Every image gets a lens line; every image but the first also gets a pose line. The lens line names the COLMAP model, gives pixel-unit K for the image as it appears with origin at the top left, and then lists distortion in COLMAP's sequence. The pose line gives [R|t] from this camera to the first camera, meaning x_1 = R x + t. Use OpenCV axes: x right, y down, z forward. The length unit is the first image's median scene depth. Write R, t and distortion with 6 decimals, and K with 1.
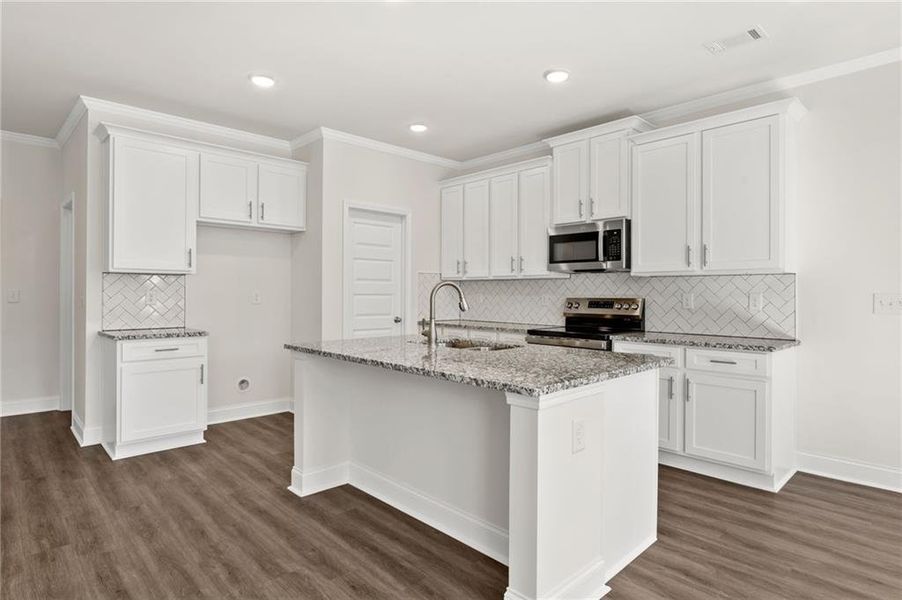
lens RADIAL K [[494.3, 0, 452.7], [0, 494.3, 294.8], [0, 0, 1]] dist [-0.002033, -0.001126]
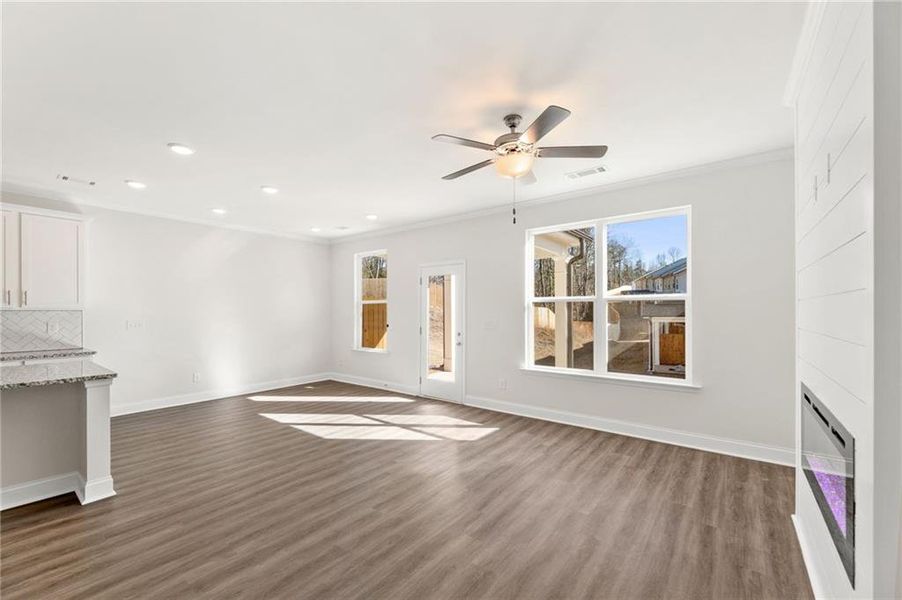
lens RADIAL K [[367.7, 0, 450.4], [0, 367.7, 310.7], [0, 0, 1]] dist [-0.002002, 0.001096]
pose [[-0.147280, -0.001547, 0.989094, -0.667093], [0.003686, 0.999991, 0.002112, -0.033775], [-0.989088, 0.003957, -0.147273, -0.087596]]
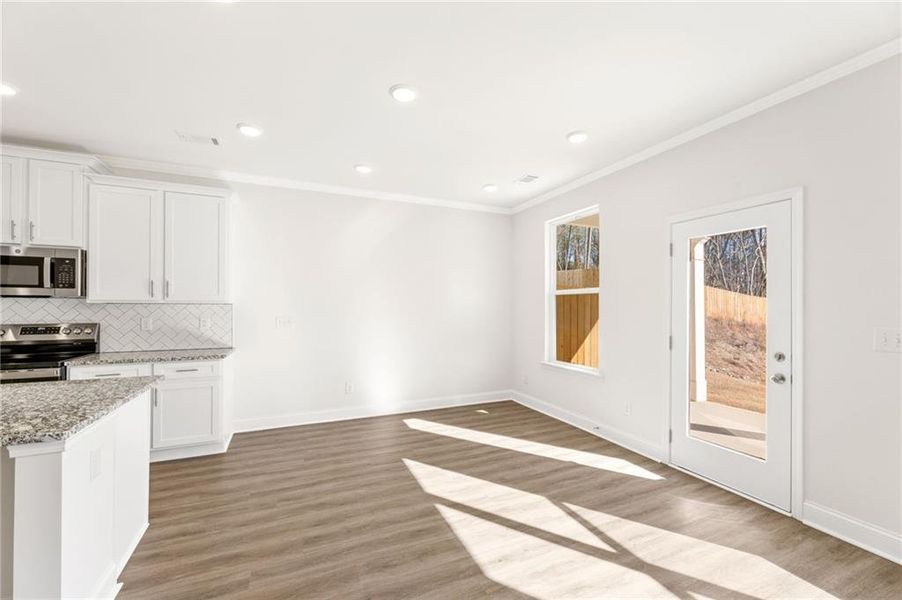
lens RADIAL K [[367.7, 0, 451.9], [0, 367.7, 303.4], [0, 0, 1]] dist [-0.002002, 0.001096]
pose [[0.338585, 0.004809, 0.940924, -0.118470], [0.001119, 0.999984, -0.005514, -0.031453], [-0.940935, 0.002920, 0.338574, -0.015876]]
